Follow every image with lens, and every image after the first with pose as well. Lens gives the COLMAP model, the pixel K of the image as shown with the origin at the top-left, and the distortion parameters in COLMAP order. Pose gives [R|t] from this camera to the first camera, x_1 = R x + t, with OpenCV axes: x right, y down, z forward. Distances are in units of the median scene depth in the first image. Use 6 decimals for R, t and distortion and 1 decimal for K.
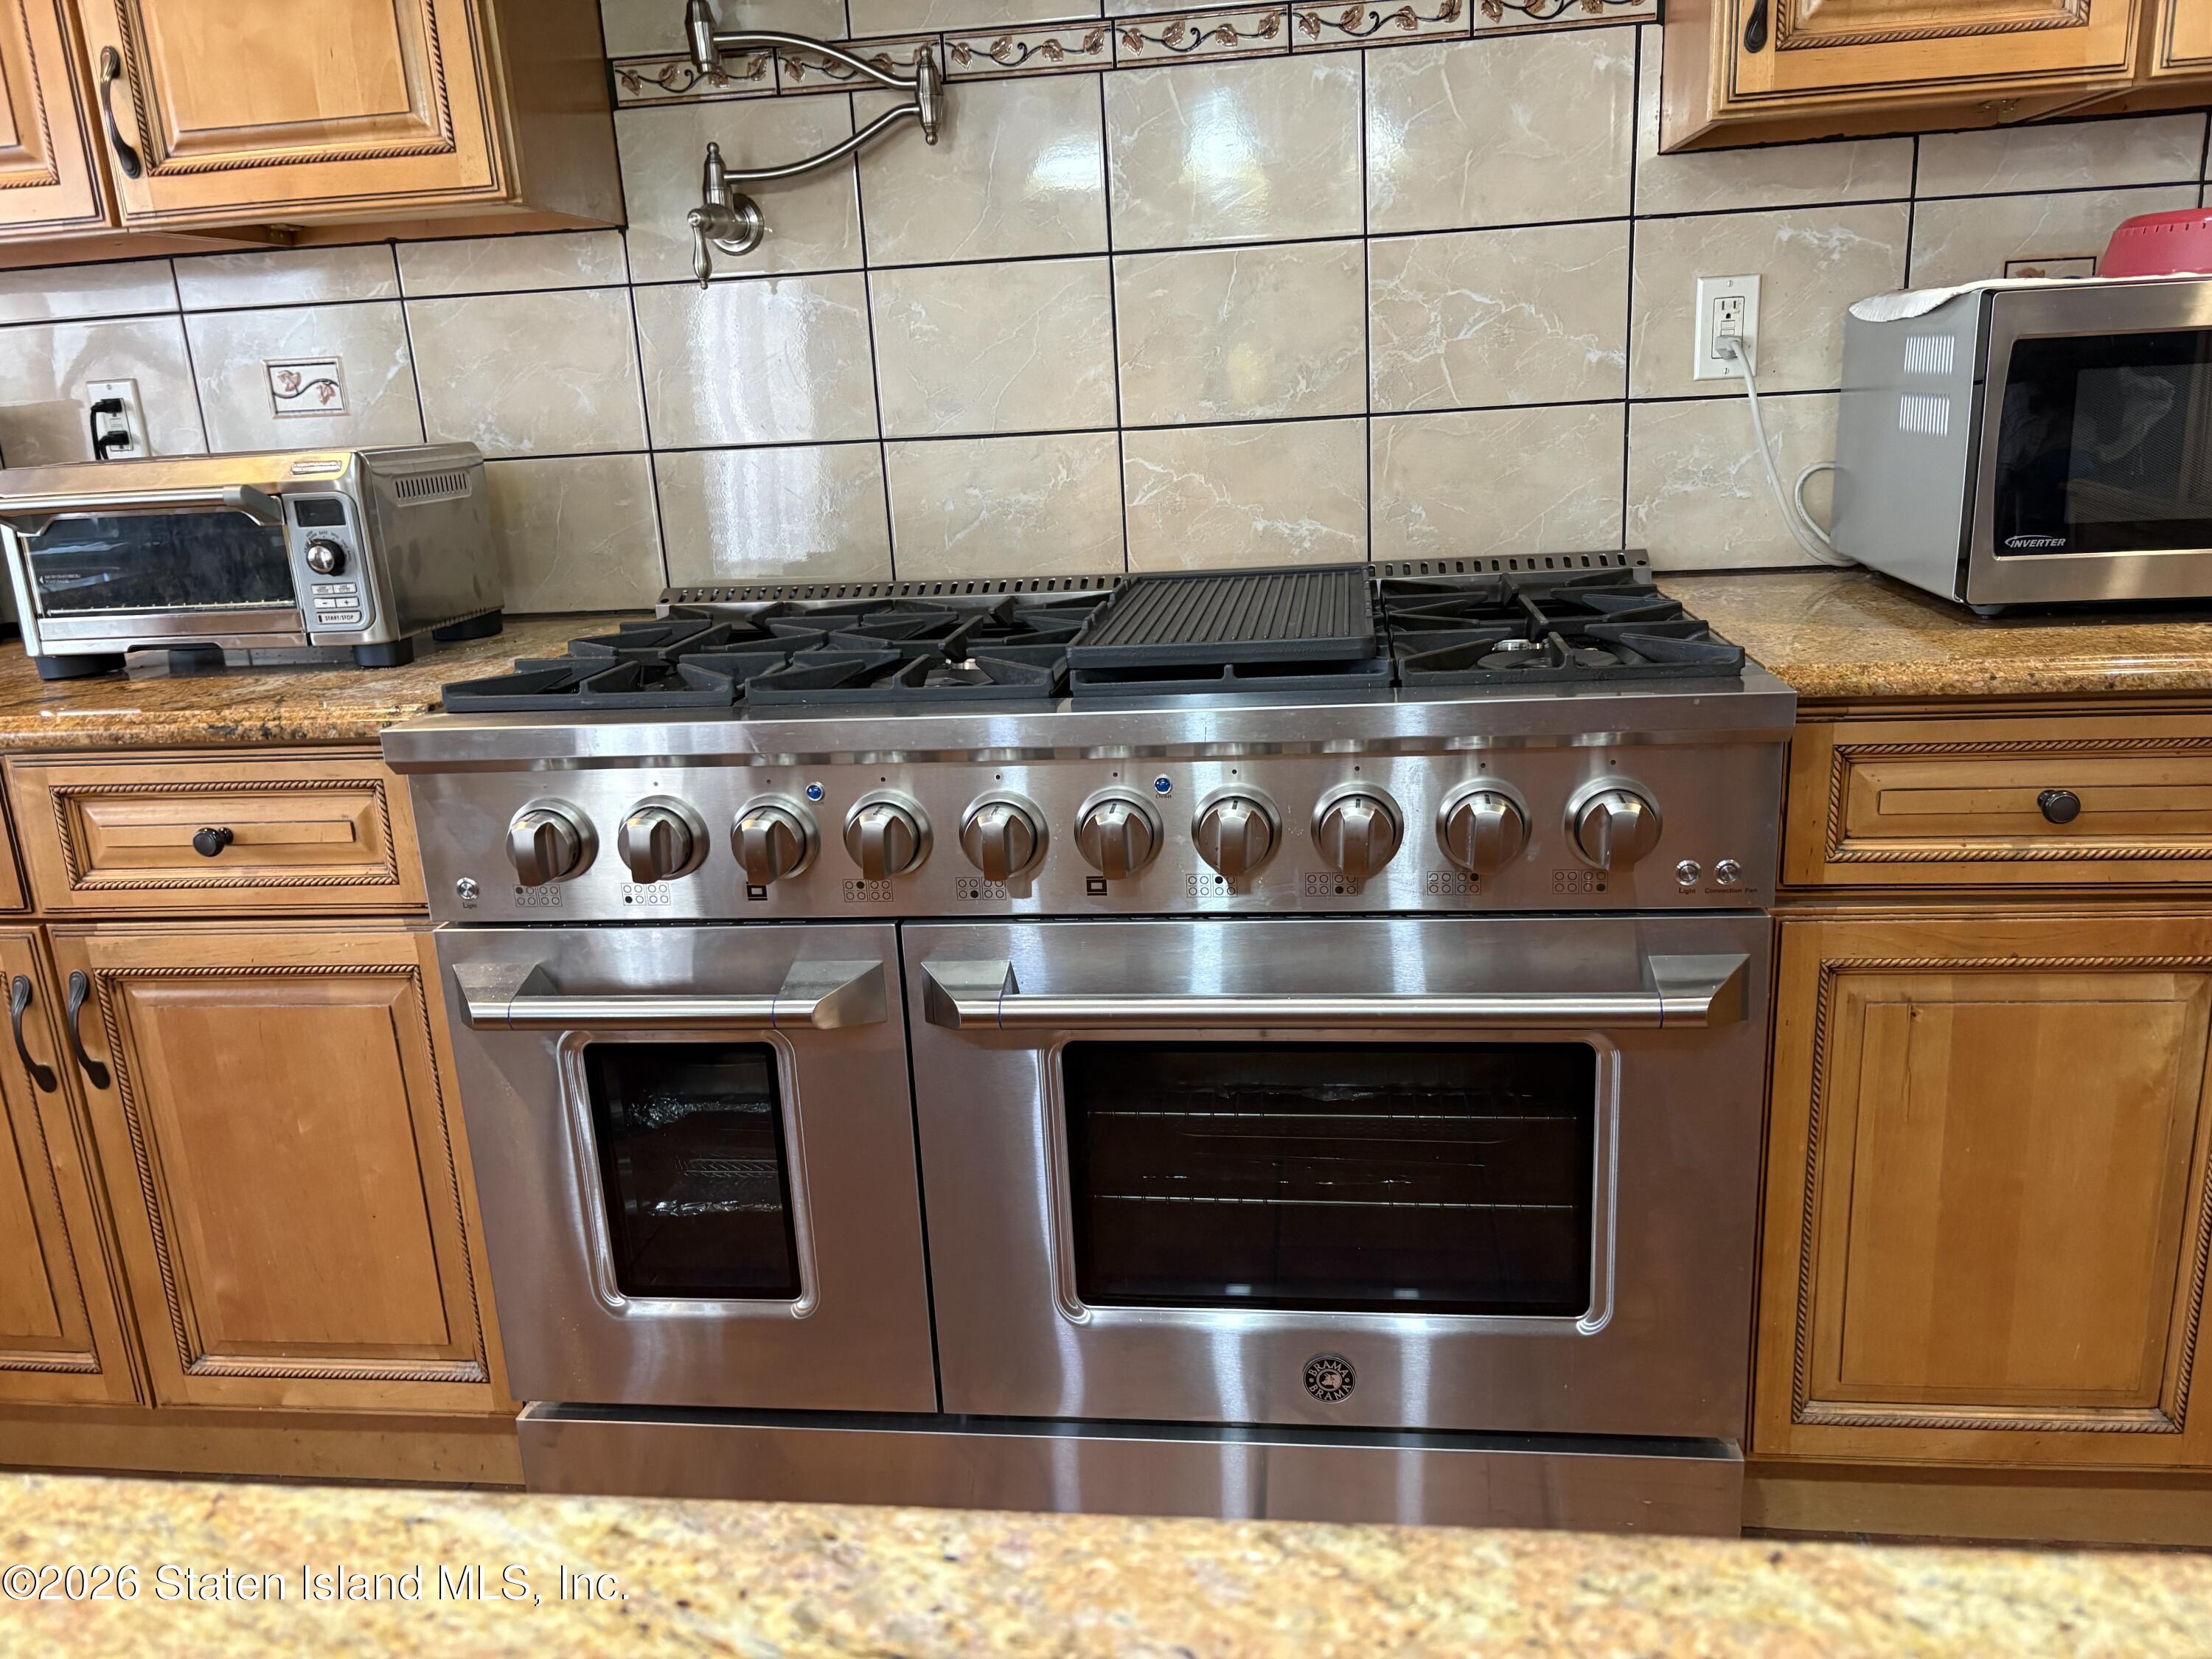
lens RADIAL K [[1676.8, 0, 1126.9], [0, 1676.8, 832.1], [0, 0, 1]] dist [0.057477, -0.067196]
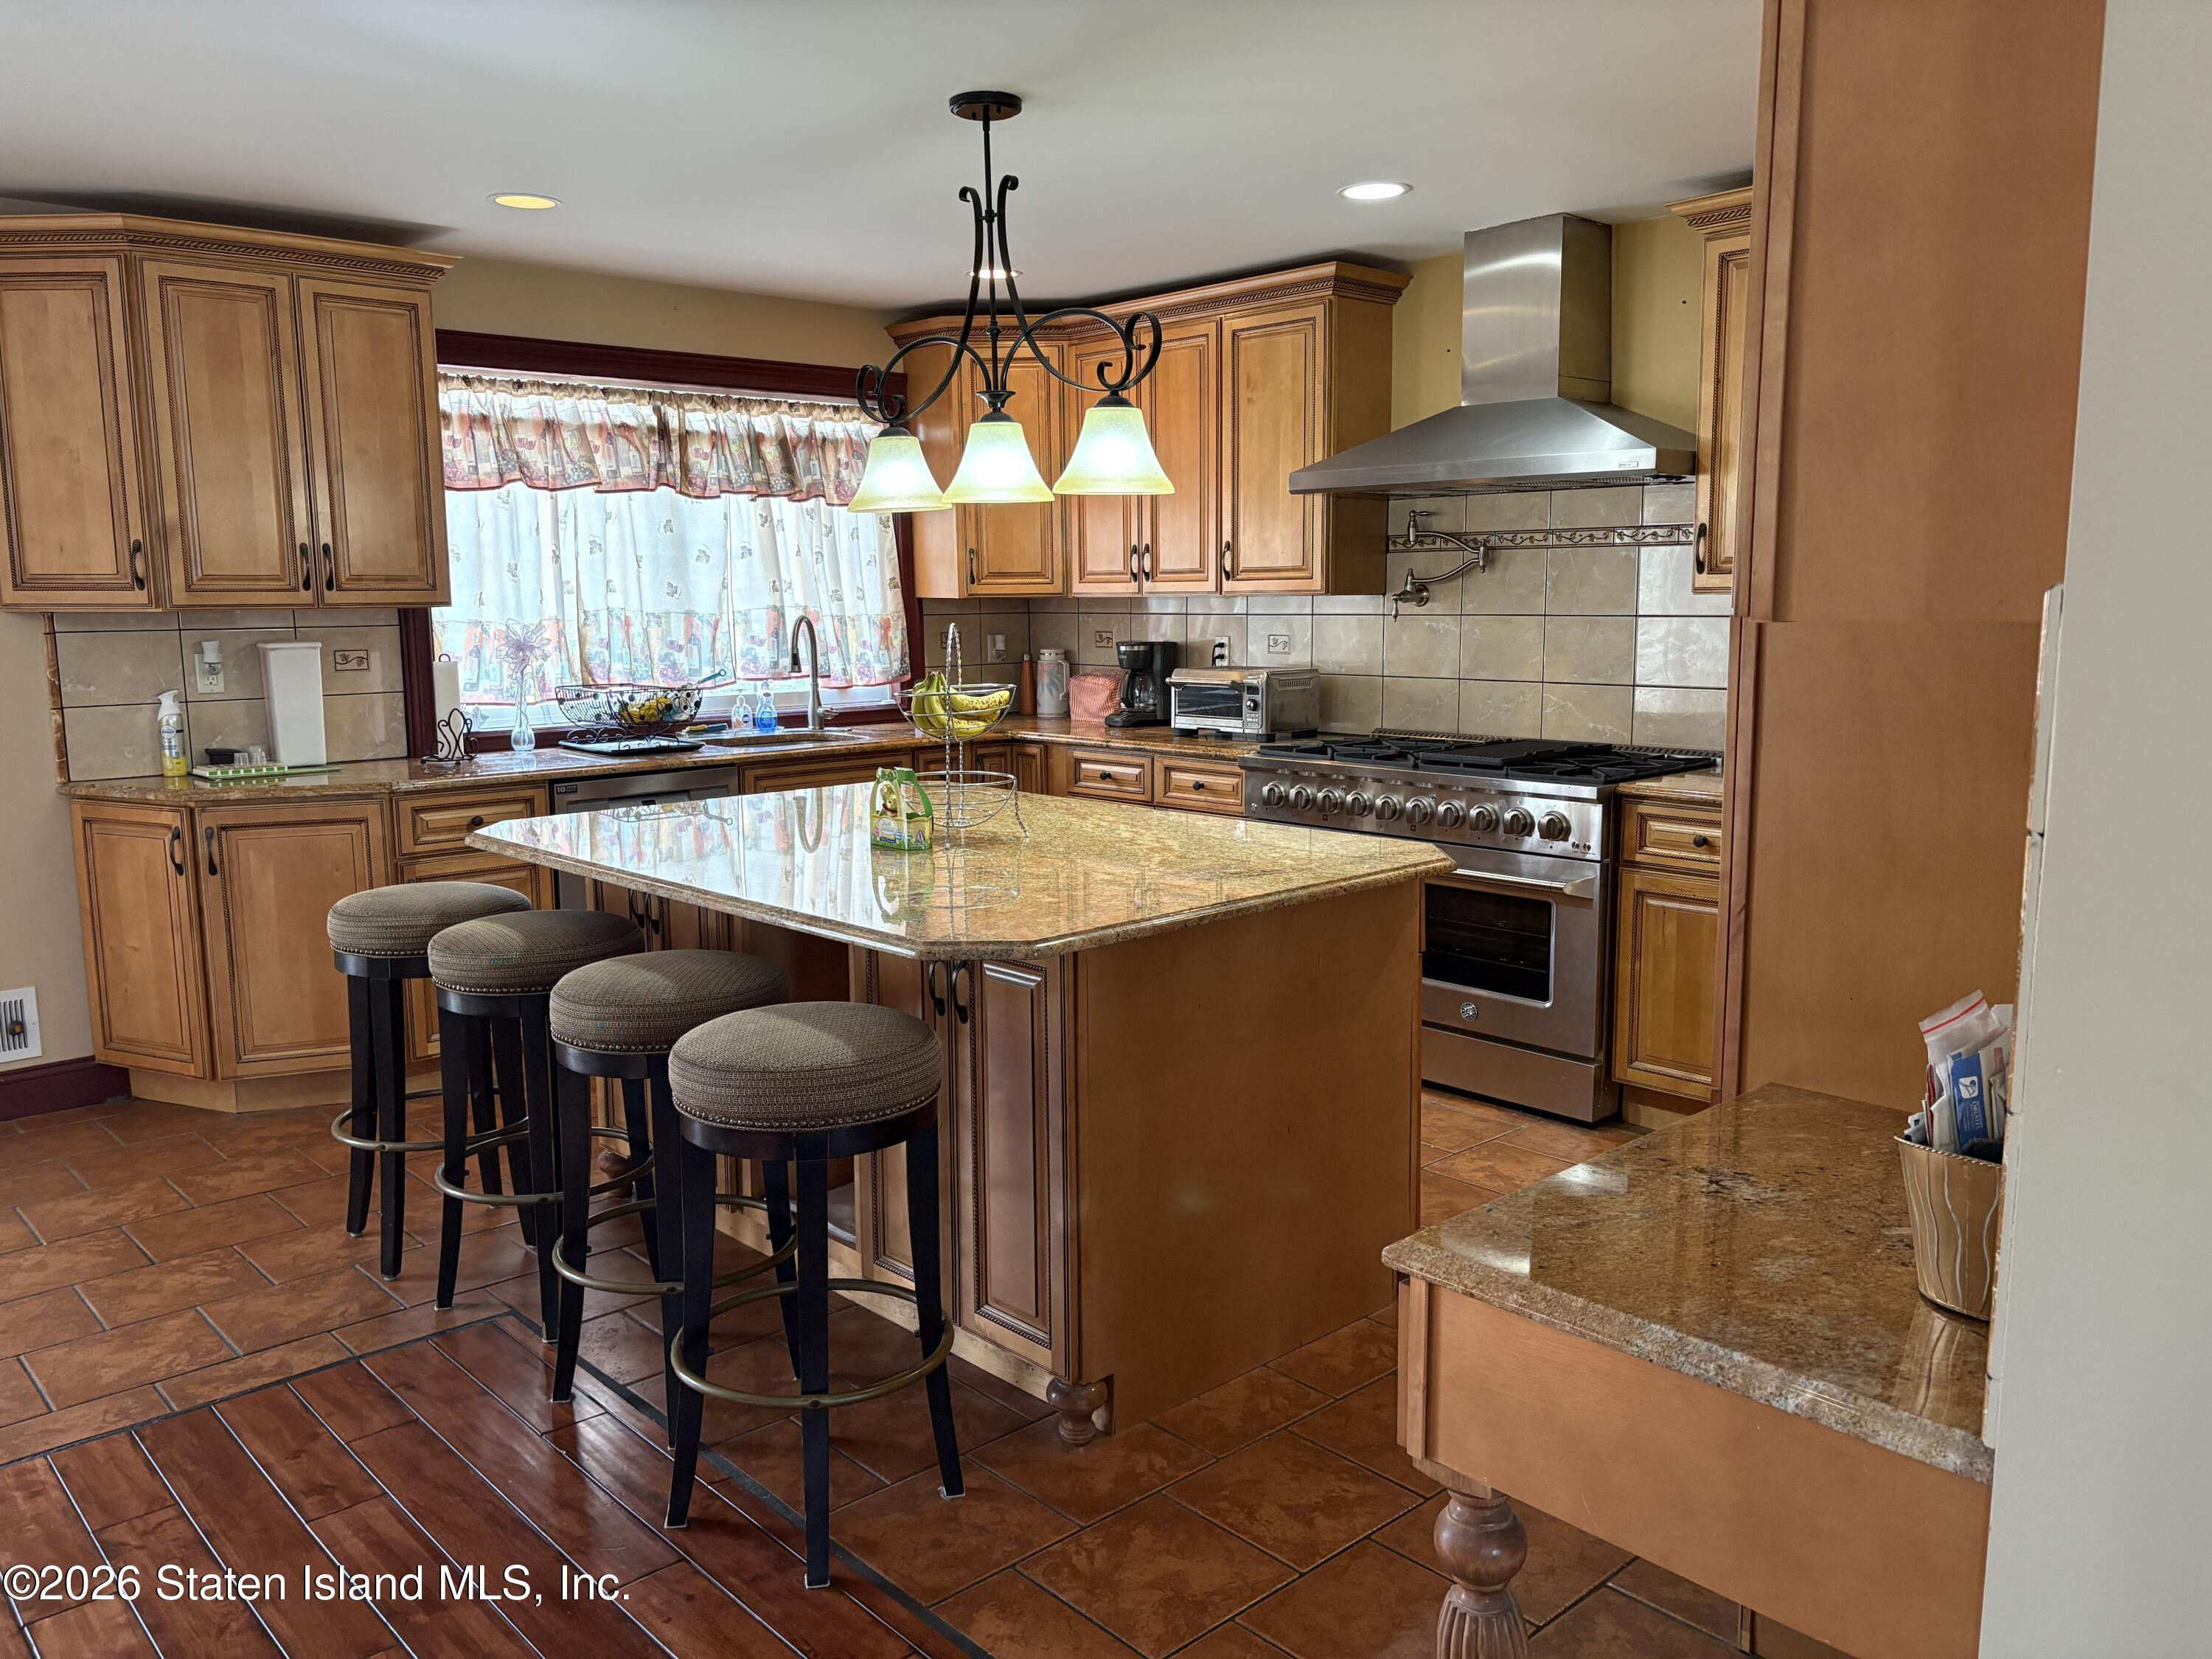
lens RADIAL K [[1678.5, 0, 1106.0], [0, 1678.5, 829.5], [0, 0, 1]] dist [0.075230, -0.010086]
pose [[0.770244, 0.137493, -0.622752, 1.186540], [-0.199680, 0.979379, -0.030742, 0.195362], [0.605683, 0.148030, 0.781815, -1.431432]]
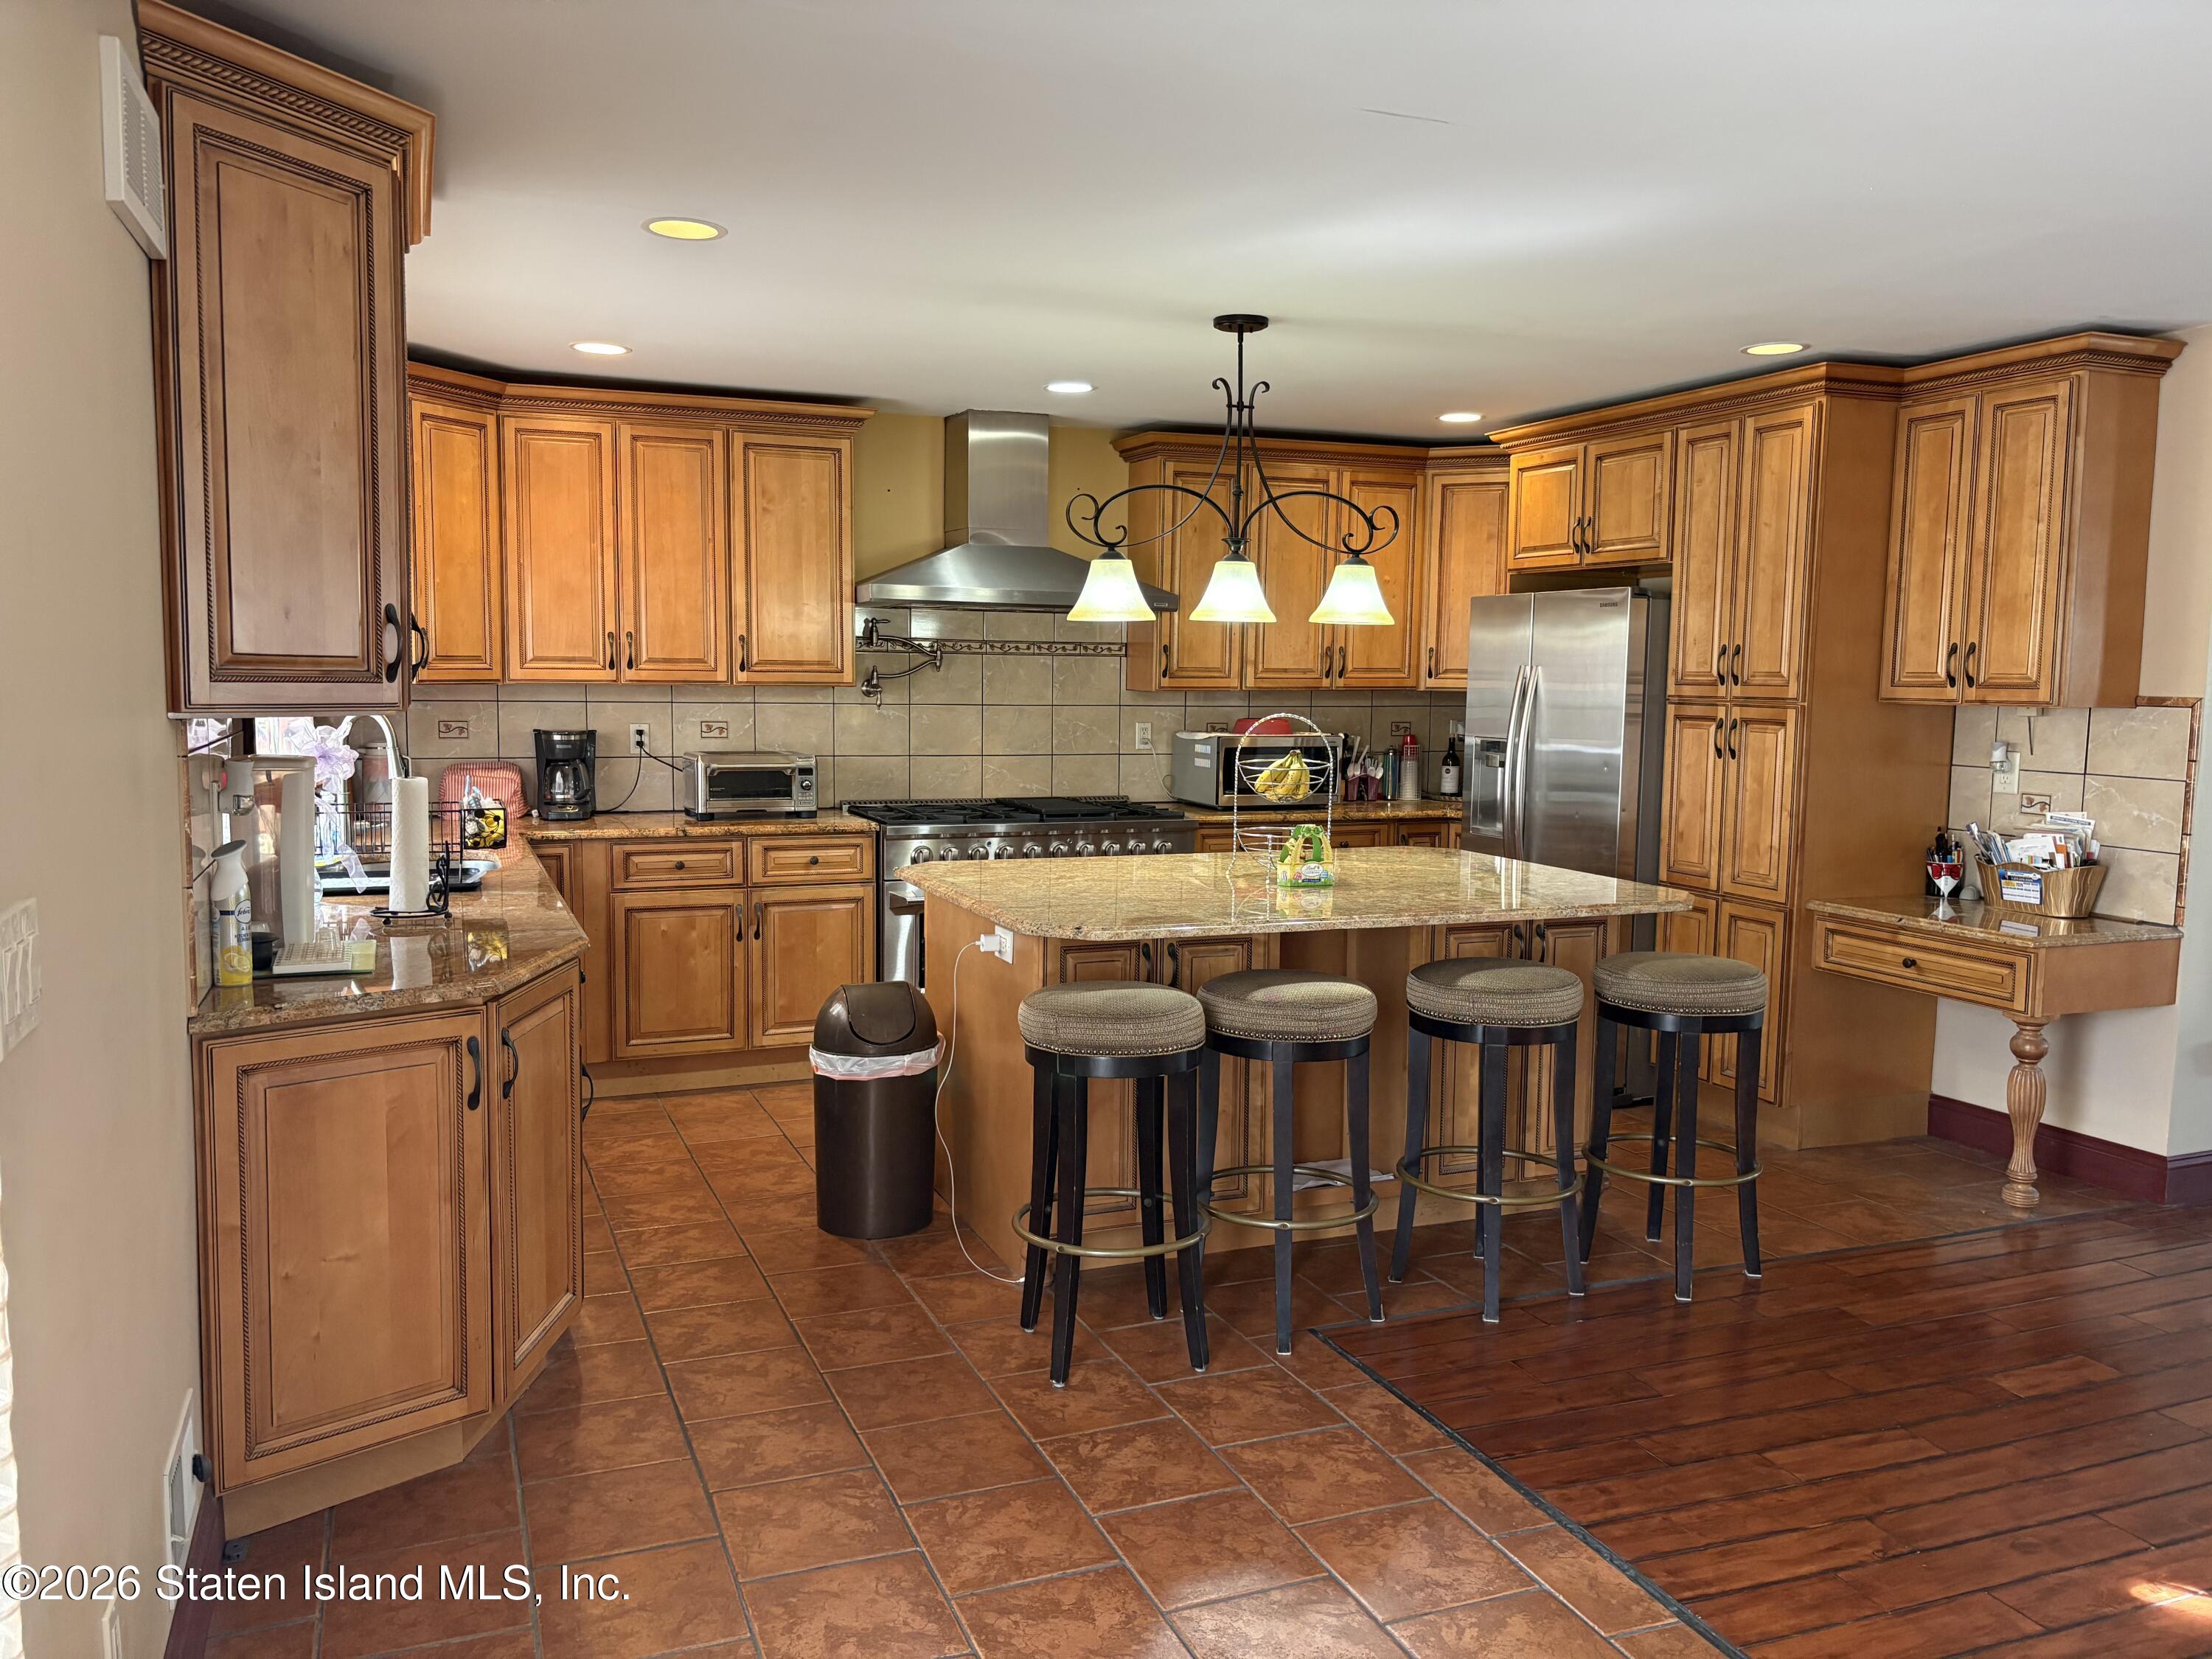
lens RADIAL K [[1630.9, 0, 1098.6], [0, 1630.9, 849.7], [0, 0, 1]] dist [0.073954, -0.001161]
pose [[0.860974, 0.011453, 0.508519, -1.559621], [0.074359, 0.986171, -0.148110, 0.471460], [-0.503184, 0.165332, 0.848217, -1.953924]]
